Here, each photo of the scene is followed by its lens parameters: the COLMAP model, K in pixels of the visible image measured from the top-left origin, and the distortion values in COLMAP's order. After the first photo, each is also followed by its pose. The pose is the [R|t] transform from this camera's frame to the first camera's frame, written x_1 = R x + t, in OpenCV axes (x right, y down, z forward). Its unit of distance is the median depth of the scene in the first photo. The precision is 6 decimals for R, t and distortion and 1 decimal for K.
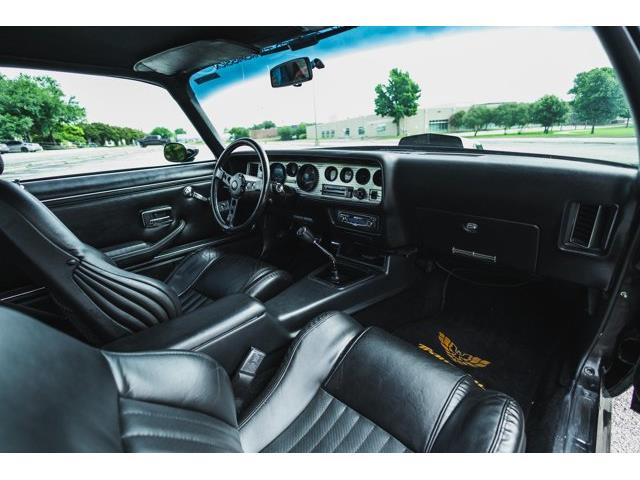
lens RADIAL K [[308.7, 0, 320.0], [0, 308.7, 240.0], [0, 0, 1]] dist [0.010768, -0.000041]
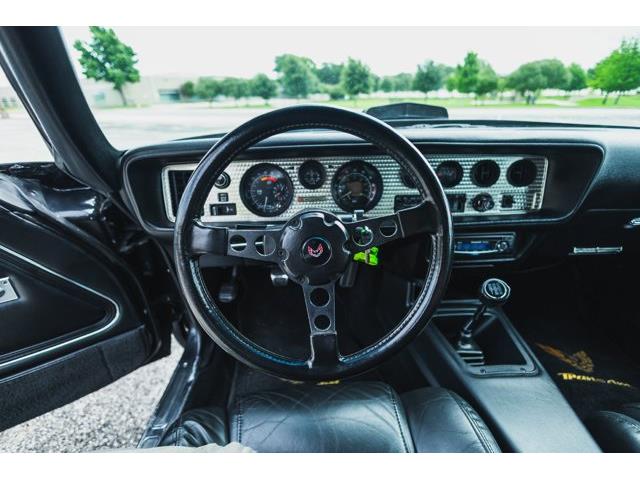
lens RADIAL K [[300.7, 0, 321.1], [0, 300.7, 230.7], [0, 0, 1]] dist [0.022564, -0.010613]
pose [[0.712606, -0.261247, 0.651108, -0.483132], [0.218284, 0.964579, 0.148122, -0.247744], [-0.666742, 0.036574, 0.744391, 0.756202]]
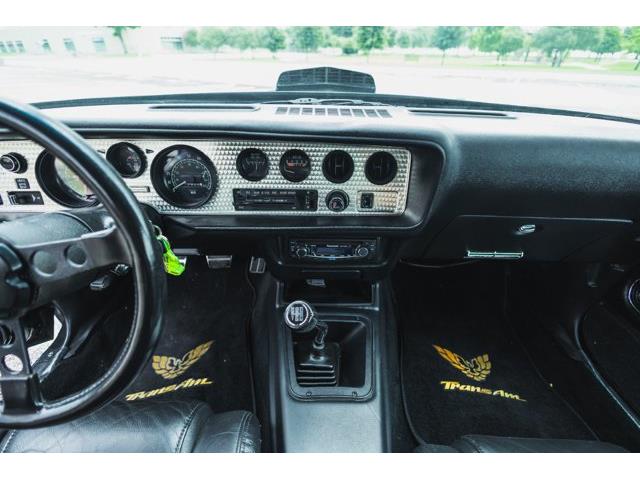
lens RADIAL K [[300.7, 0, 321.1], [0, 300.7, 230.7], [0, 0, 1]] dist [0.022564, -0.010613]
pose [[0.735412, -0.307081, 0.604045, -0.199588], [0.183583, 0.948374, 0.258620, -0.232026], [-0.652278, -0.079300, 0.753820, 0.624451]]
